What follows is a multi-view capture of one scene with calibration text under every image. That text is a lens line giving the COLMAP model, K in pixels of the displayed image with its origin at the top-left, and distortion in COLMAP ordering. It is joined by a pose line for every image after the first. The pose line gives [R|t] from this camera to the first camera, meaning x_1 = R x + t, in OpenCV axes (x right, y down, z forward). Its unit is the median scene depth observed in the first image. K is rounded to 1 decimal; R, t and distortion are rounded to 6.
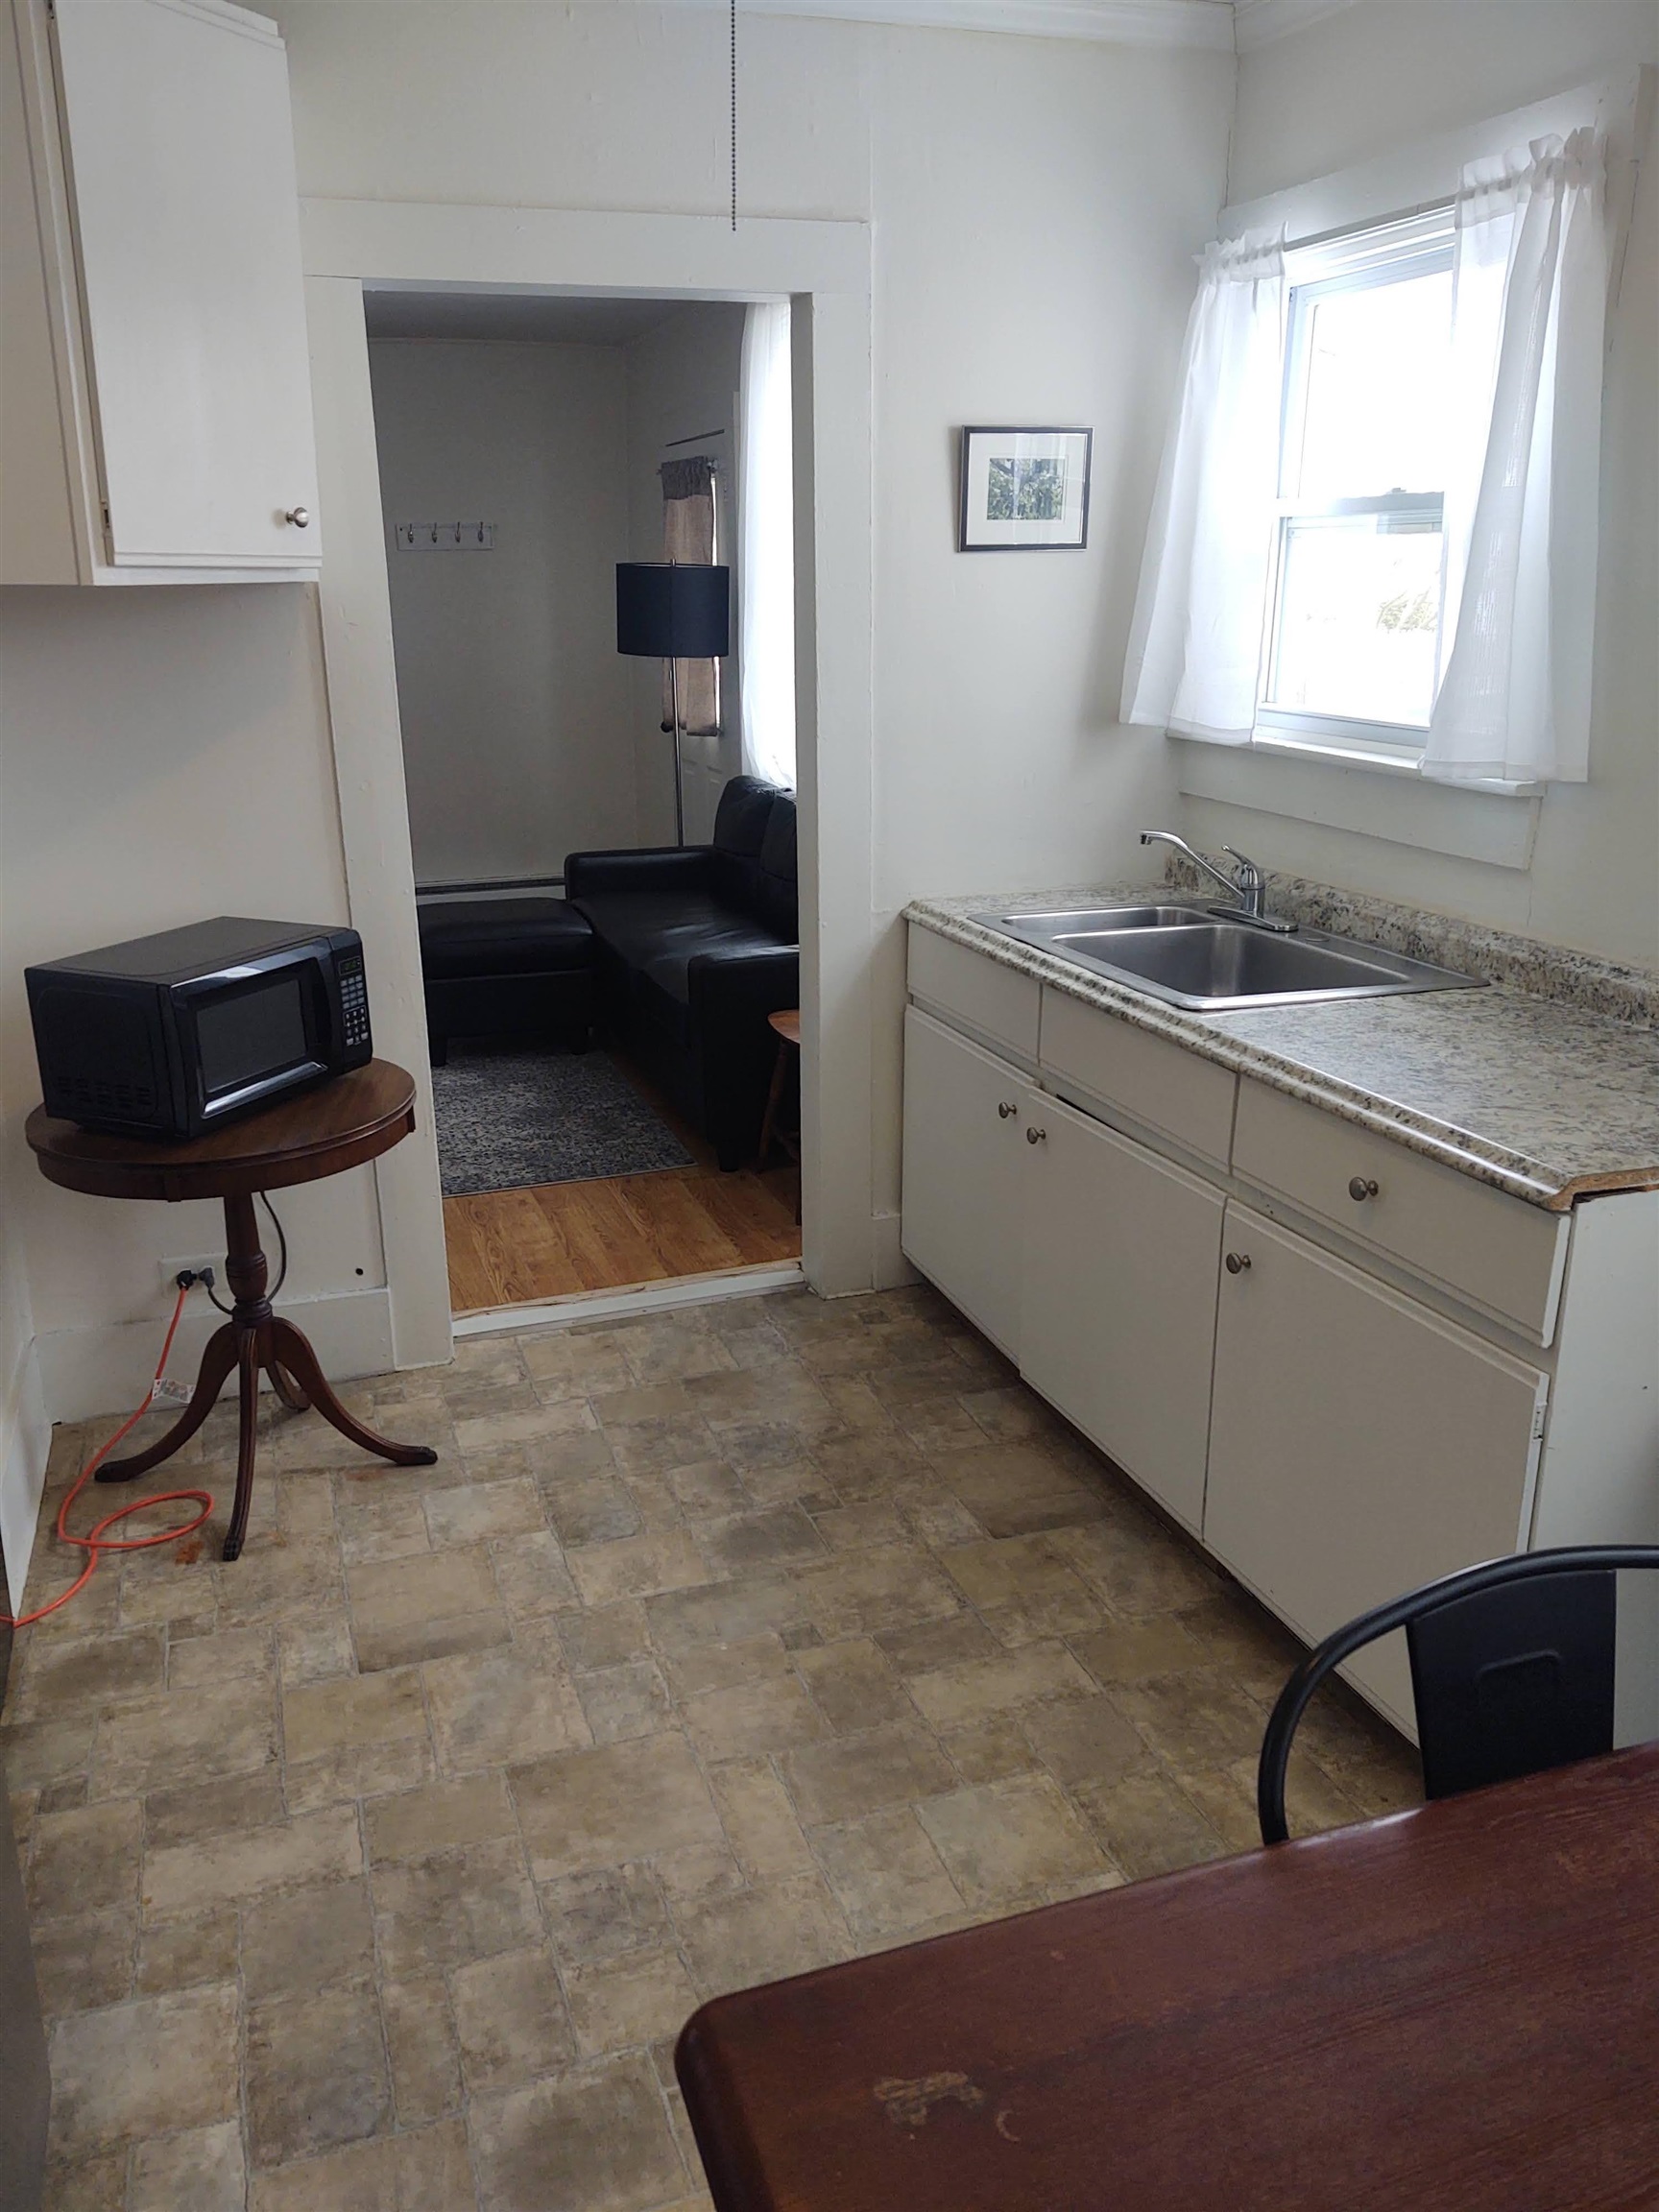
lens RADIAL K [[1693.7, 0, 827.4], [0, 1693.7, 1105.4], [0, 0, 1]] dist [0.009918, -0.007414]
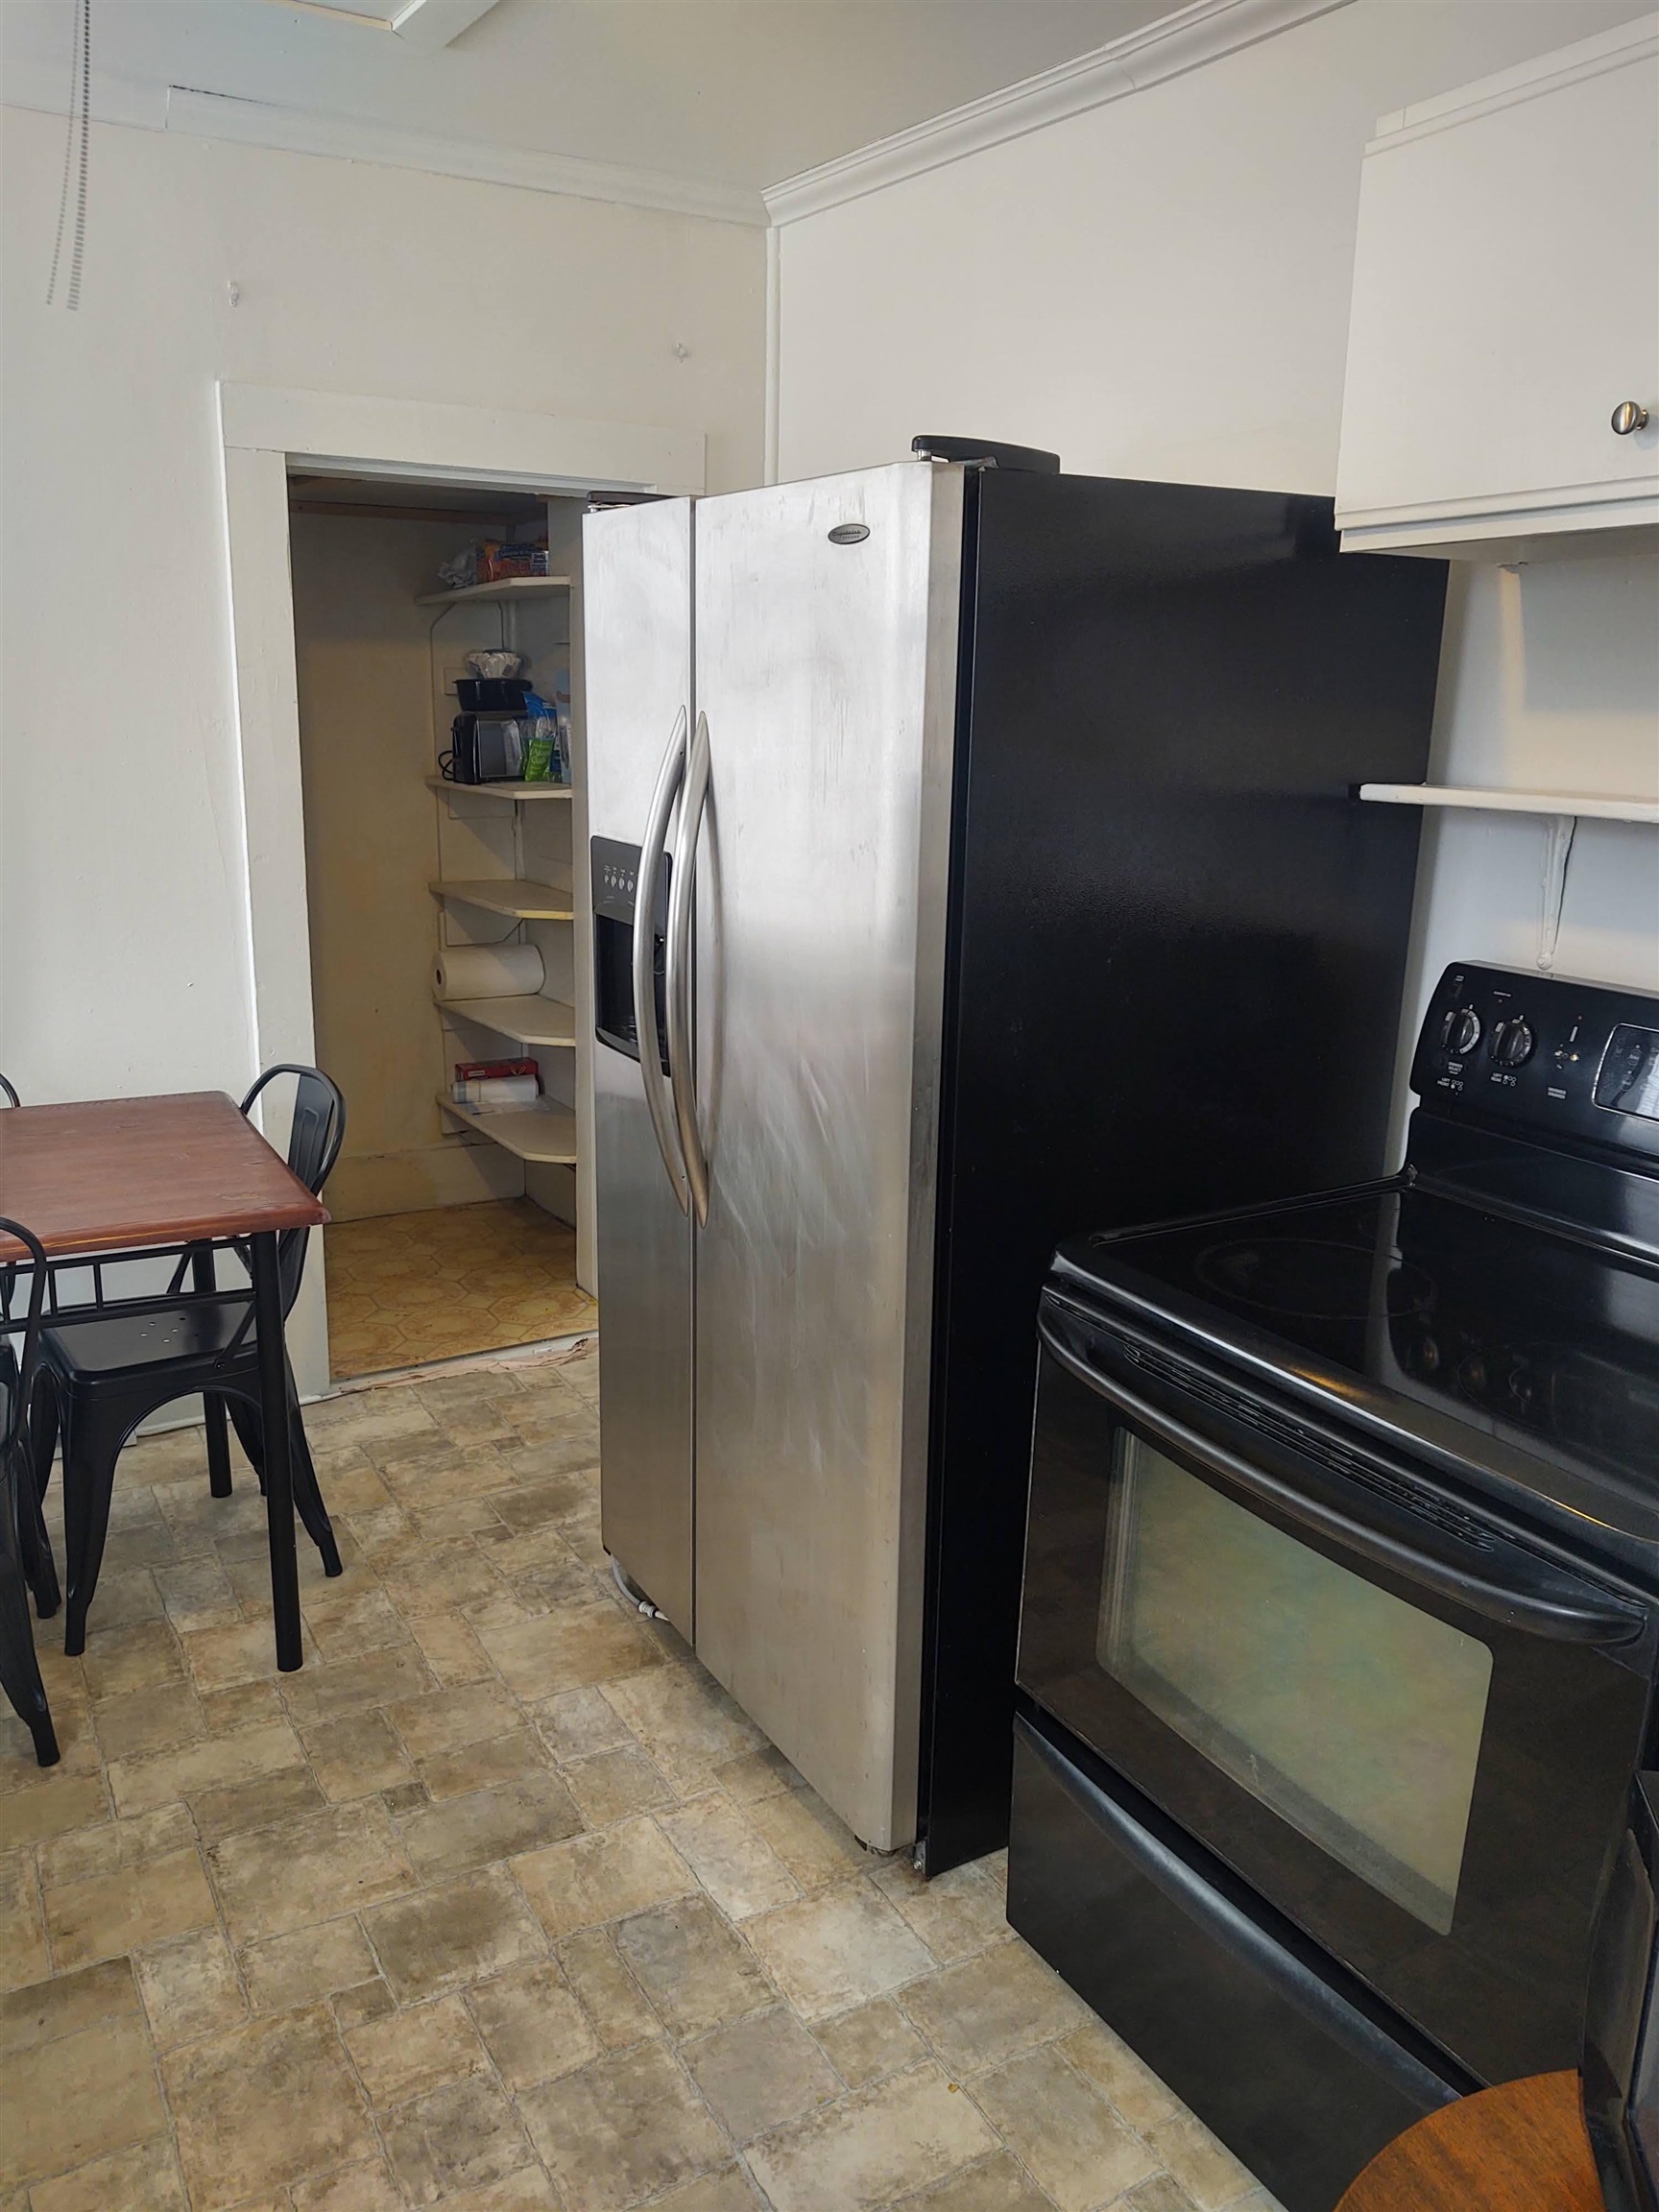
lens RADIAL K [[1693.7, 0, 825.5], [0, 1693.7, 1108.5], [0, 0, 1]] dist [0.009918, -0.007414]
pose [[-0.983970, 0.028034, -0.176116, -0.190260], [-0.065856, 0.860640, 0.504937, -0.495040], [0.165728, 0.508442, -0.844998, 1.589601]]
